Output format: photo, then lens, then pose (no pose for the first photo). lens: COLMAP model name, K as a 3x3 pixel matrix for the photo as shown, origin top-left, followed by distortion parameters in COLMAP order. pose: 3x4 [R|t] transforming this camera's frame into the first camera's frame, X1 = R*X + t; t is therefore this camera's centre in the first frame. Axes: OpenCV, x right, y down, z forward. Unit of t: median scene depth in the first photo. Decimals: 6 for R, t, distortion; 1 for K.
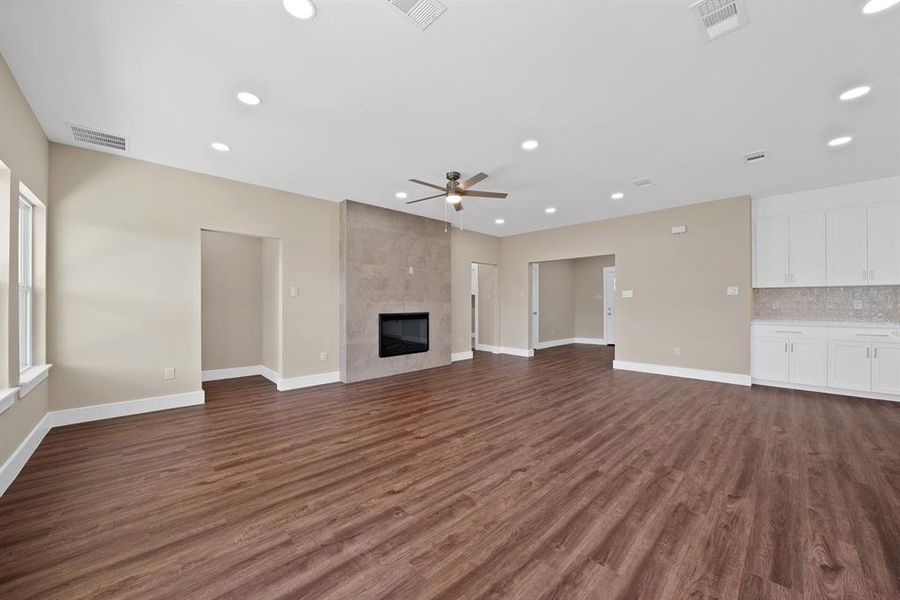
lens RADIAL K [[329.0, 0, 454.3], [0, 329.0, 298.6], [0, 0, 1]] dist [-0.027327, -0.000458]
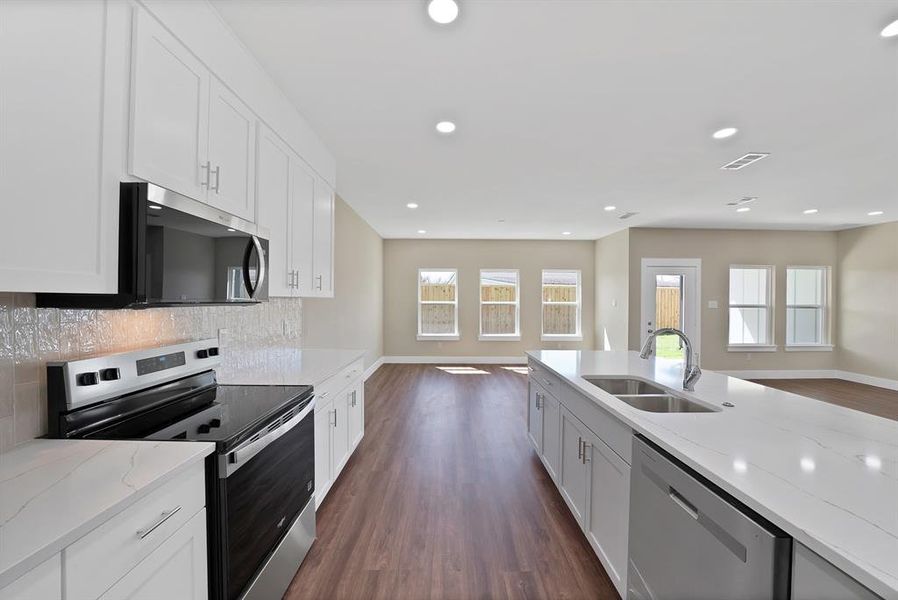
lens RADIAL K [[356.6, 0, 455.8], [0, 356.6, 304.8], [0, 0, 1]] dist [0.000550, 0.000990]
pose [[-0.681355, 0.003537, -0.731945, 1.864264], [0.012597, 0.999897, -0.006895, -0.052928], [0.731845, -0.013918, -0.681329, 0.650942]]
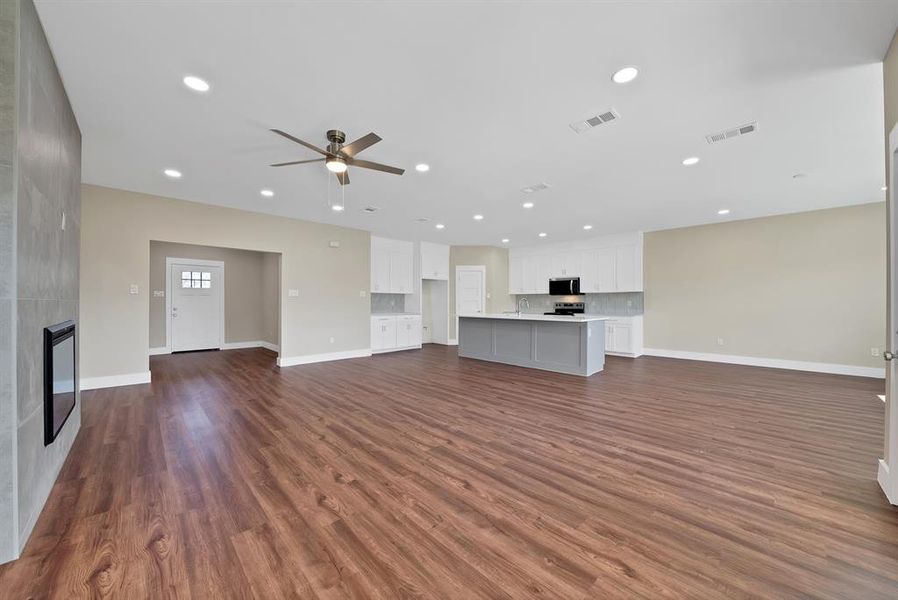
lens RADIAL K [[328.3, 0, 446.0], [0, 328.3, 299.4], [0, 0, 1]] dist [-0.027327, -0.000458]
pose [[0.008078, 0.009952, 0.999918, -1.029215], [-0.014218, 0.999851, -0.009836, 0.017327], [-0.999866, -0.014137, 0.008218, 0.978962]]
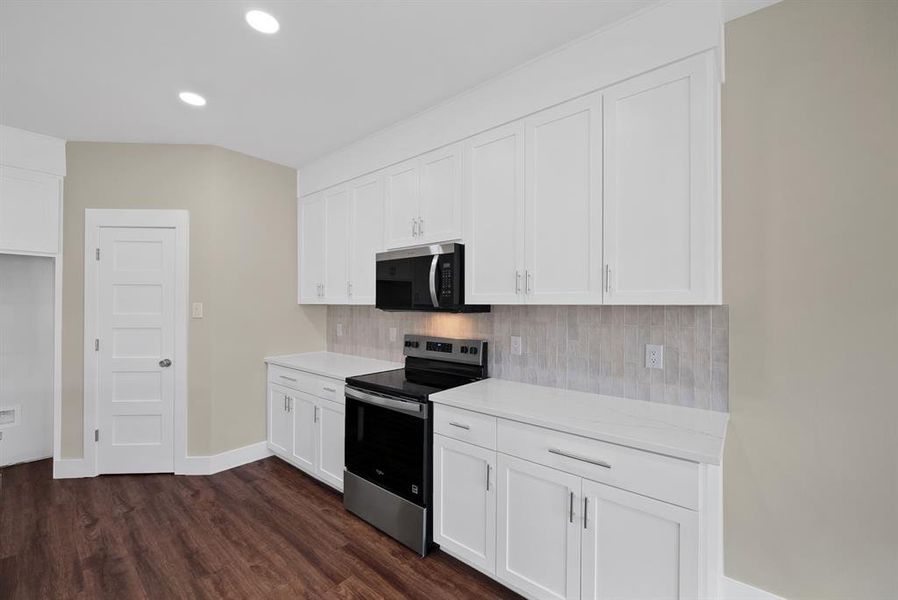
lens RADIAL K [[370.4, 0, 453.7], [0, 370.4, 301.3], [0, 0, 1]] dist [0.003190, -0.000465]
pose [[-0.111774, 0.016405, 0.993598, 0.867491], [-0.019854, 0.999627, -0.018738, -0.070985], [-0.993535, -0.021821, -0.111407, 0.023880]]
